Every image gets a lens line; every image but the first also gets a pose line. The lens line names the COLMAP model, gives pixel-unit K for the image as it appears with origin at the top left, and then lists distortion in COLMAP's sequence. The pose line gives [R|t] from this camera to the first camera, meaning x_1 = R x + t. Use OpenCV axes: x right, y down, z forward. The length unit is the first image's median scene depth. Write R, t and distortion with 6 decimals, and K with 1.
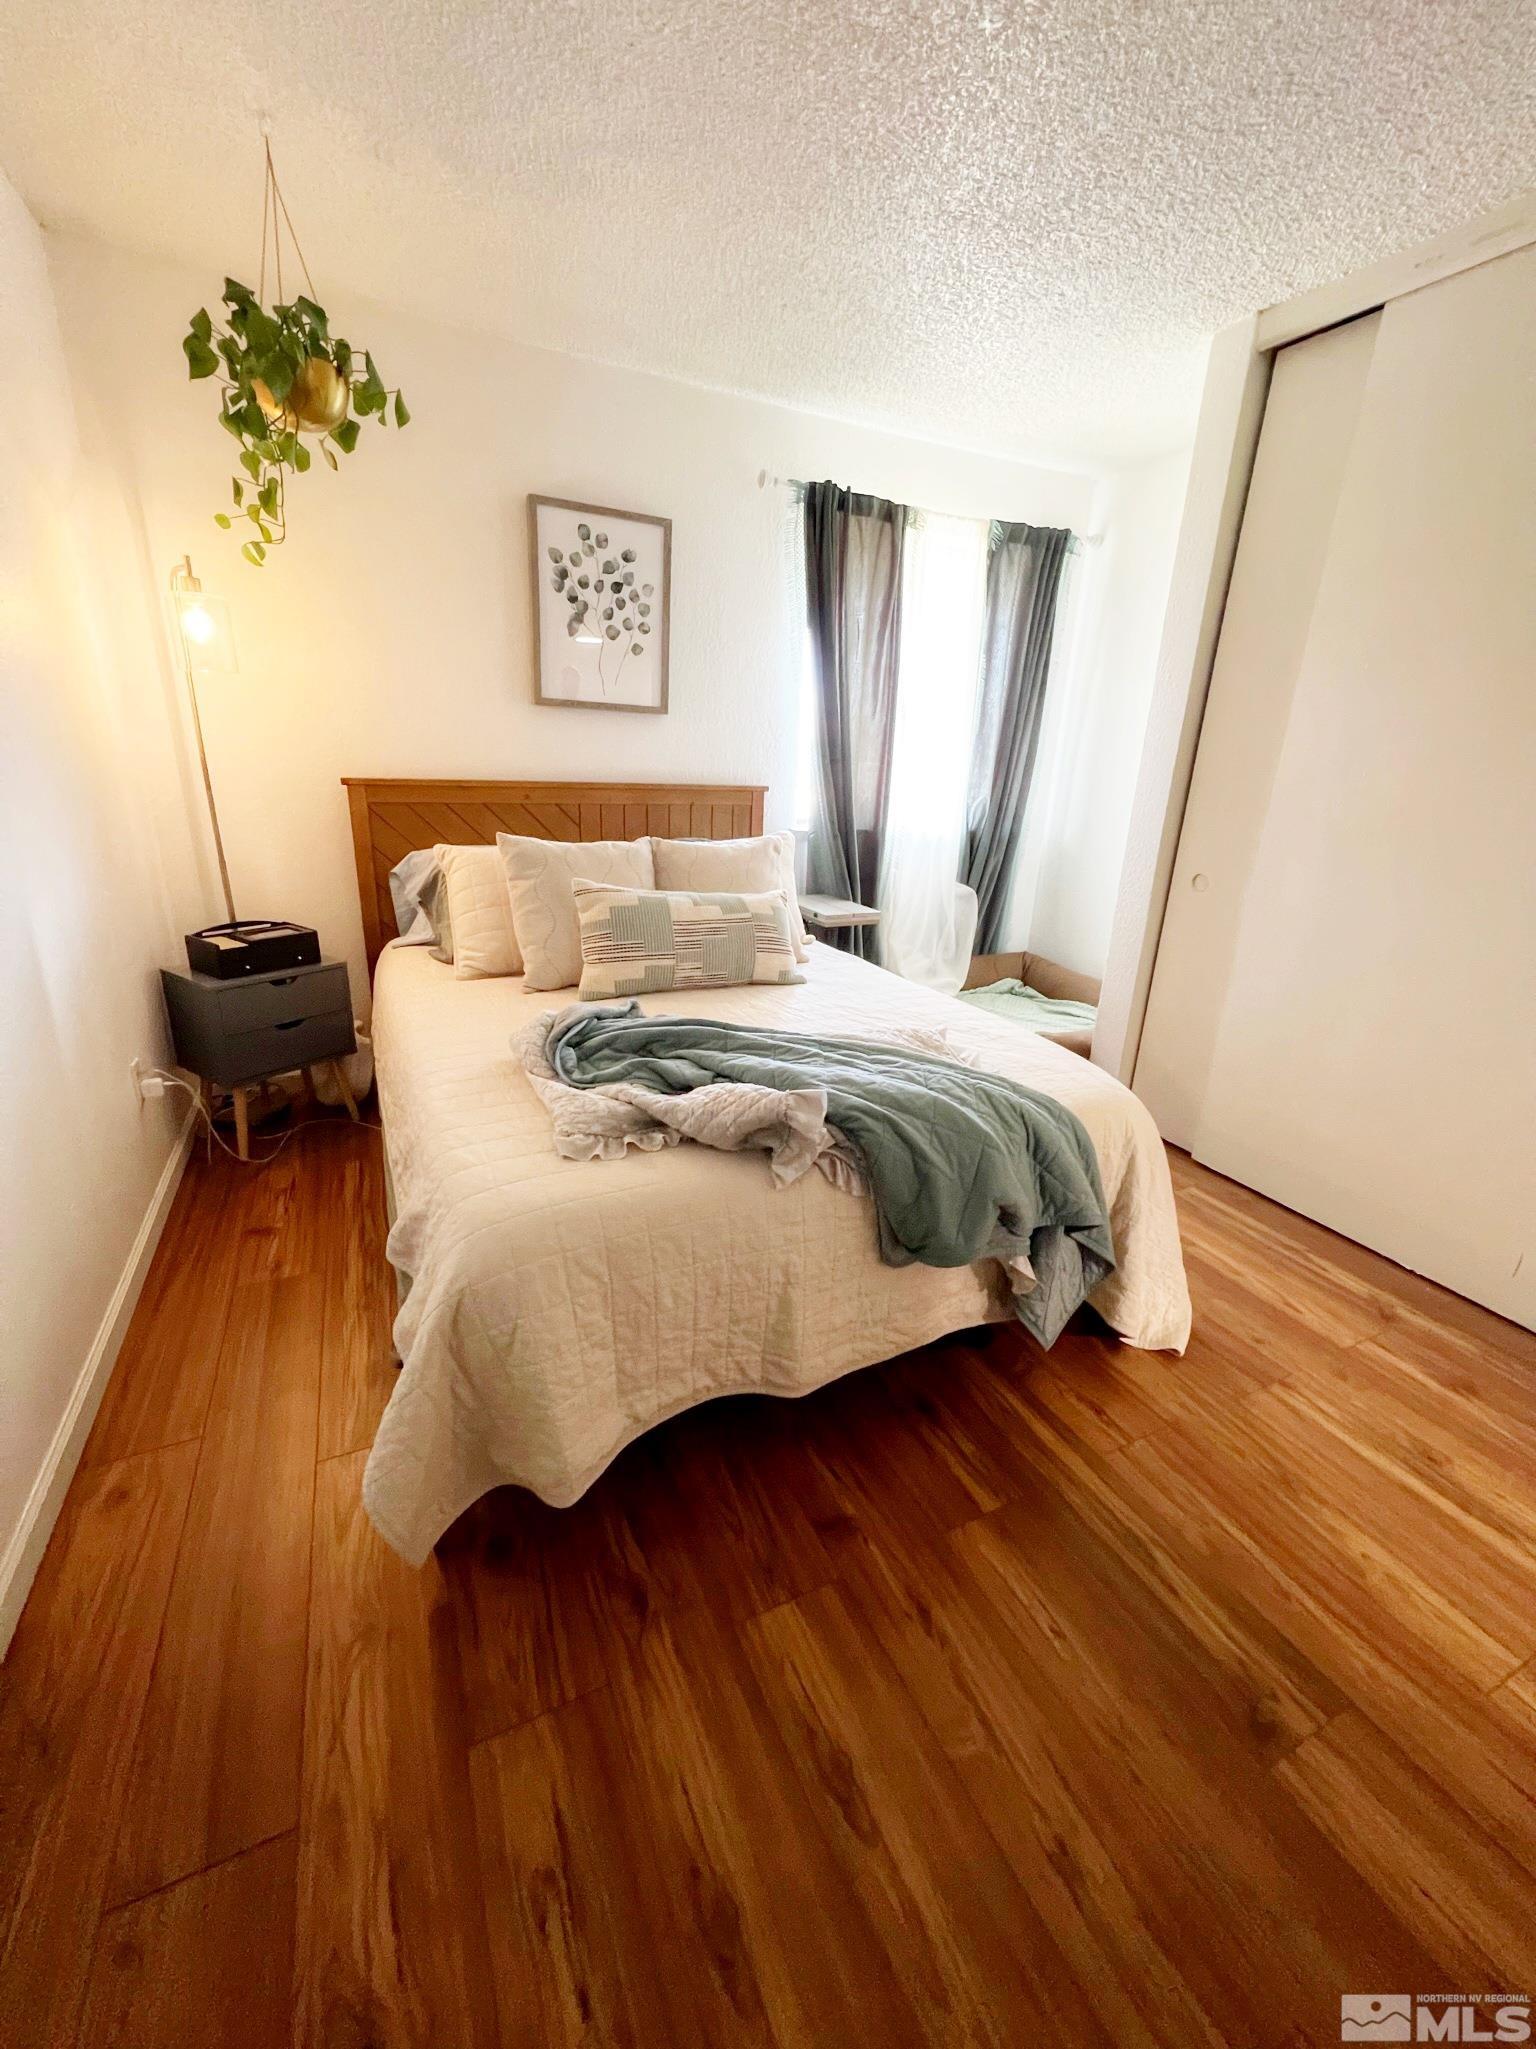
lens RADIAL K [[841.9, 0, 753.3], [0, 841.9, 1021.1], [0, 0, 1]] dist [-0.001700, -0.000837]
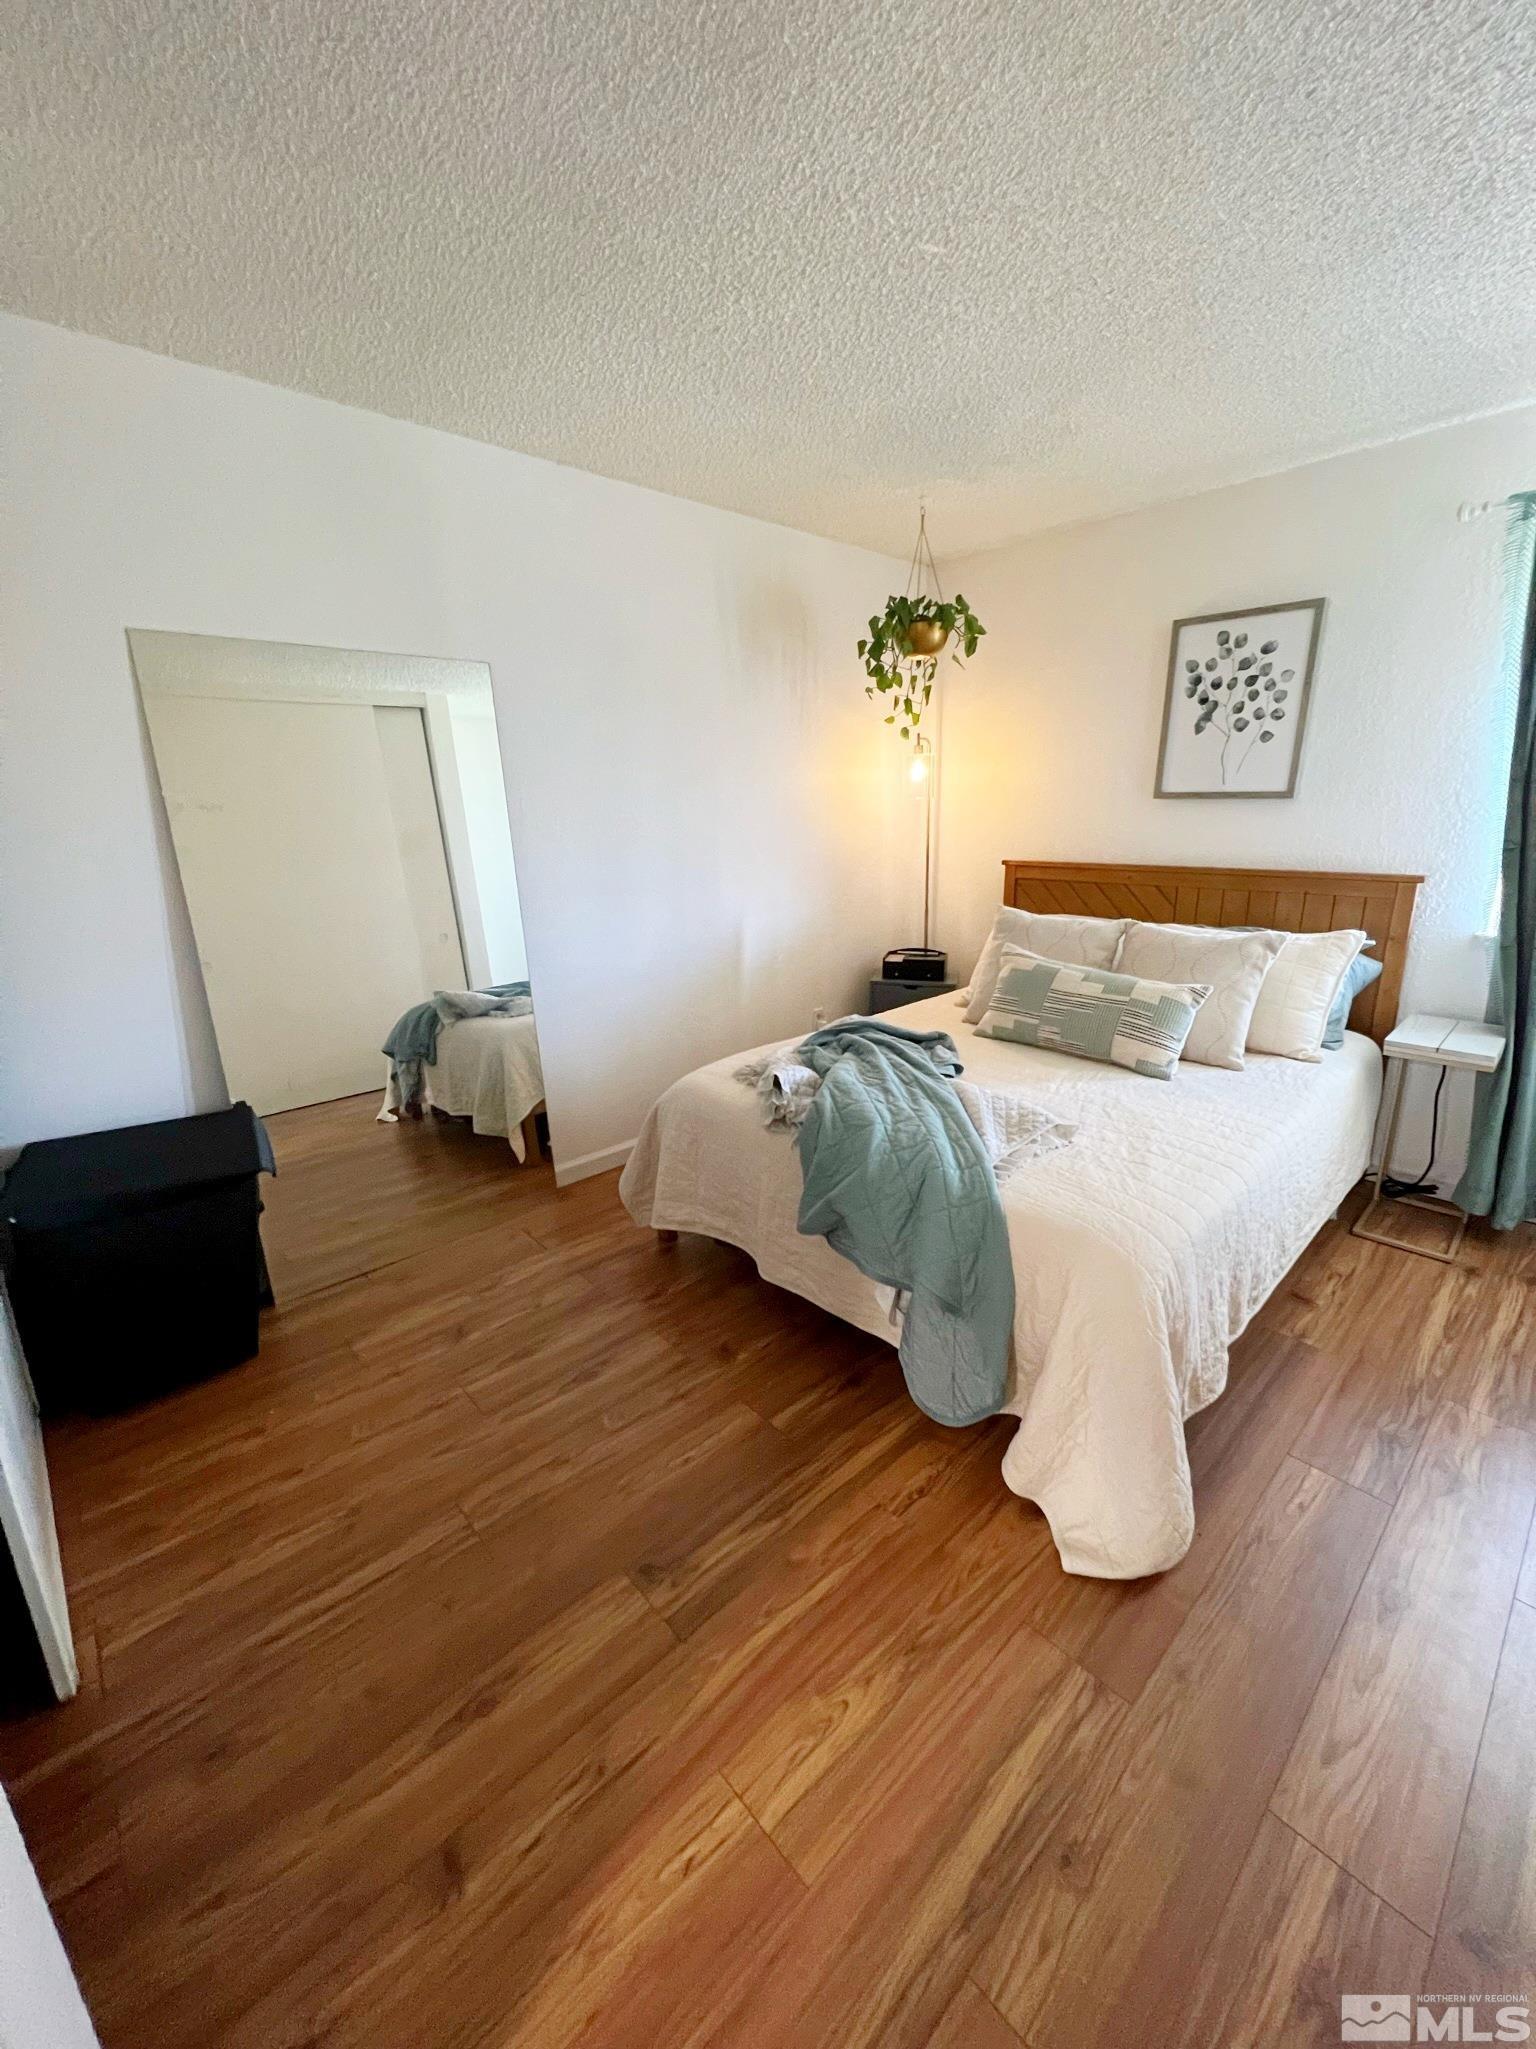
lens RADIAL K [[843.4, 0, 755.1], [0, 843.4, 1025.5], [0, 0, 1]] dist [-0.009607, -0.000095]
pose [[0.255544, 0.202109, -0.945436, 0.743278], [-0.268681, 0.954229, 0.131366, -0.092940], [0.928713, 0.220451, 0.298151, 0.239425]]
